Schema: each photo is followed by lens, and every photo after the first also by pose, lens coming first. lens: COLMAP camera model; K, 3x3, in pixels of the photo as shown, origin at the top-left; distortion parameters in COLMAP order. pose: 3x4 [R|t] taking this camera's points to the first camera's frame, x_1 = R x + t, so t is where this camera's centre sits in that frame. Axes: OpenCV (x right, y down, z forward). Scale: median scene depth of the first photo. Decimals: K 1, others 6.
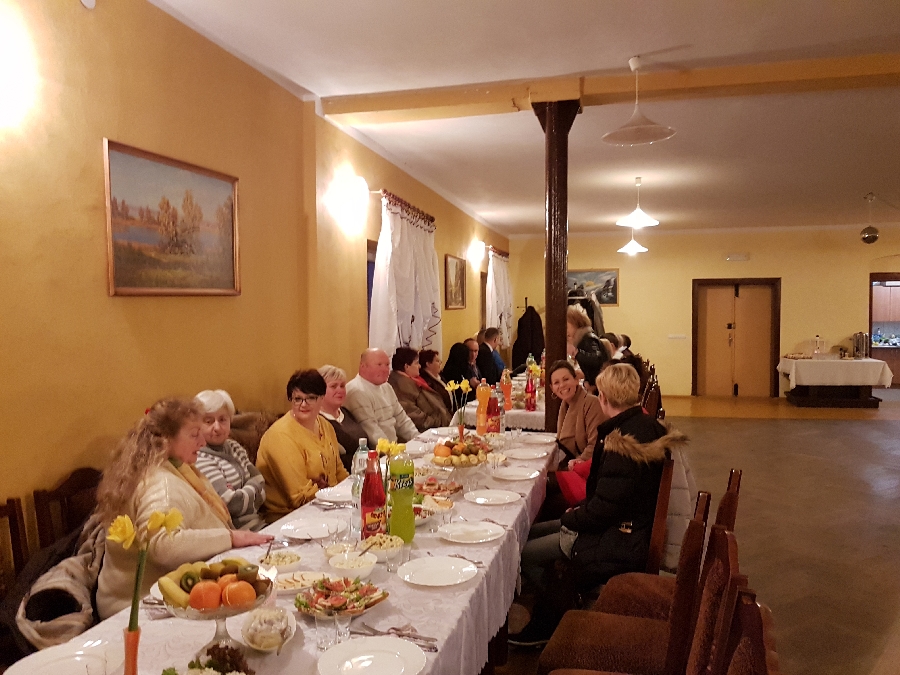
lens RADIAL K [[758.5, 0, 449.4], [0, 758.5, 331.9], [0, 0, 1]] dist [-0.051300, 0.025155]
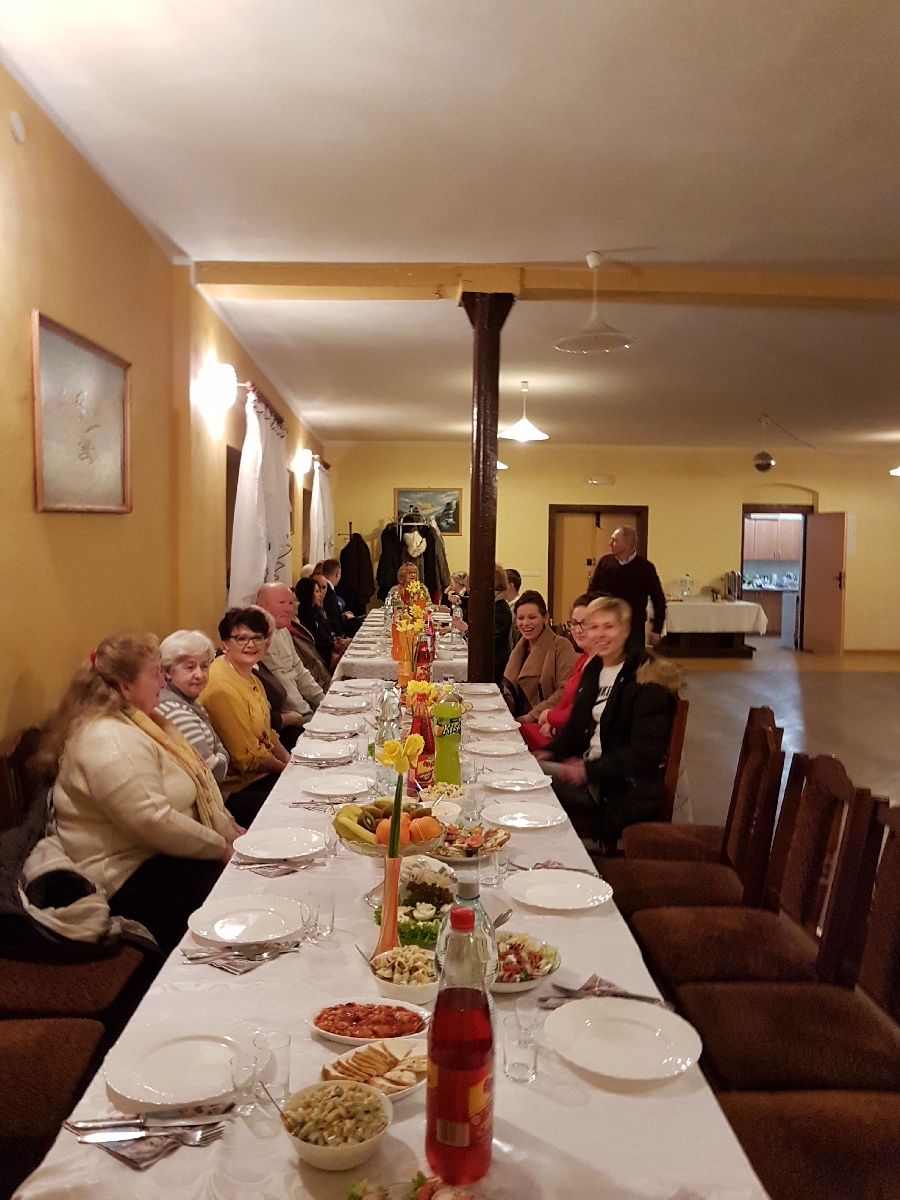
lens RADIAL K [[1011.3, 0, 449.9], [0, 1011.3, 603.0], [0, 0, 1]] dist [-0.051300, 0.025155]
pose [[0.961934, 0.001815, 0.273277, -0.185841], [-0.011374, 0.999377, 0.033398, 0.004088], [-0.273046, -0.035235, 0.961355, -0.074833]]
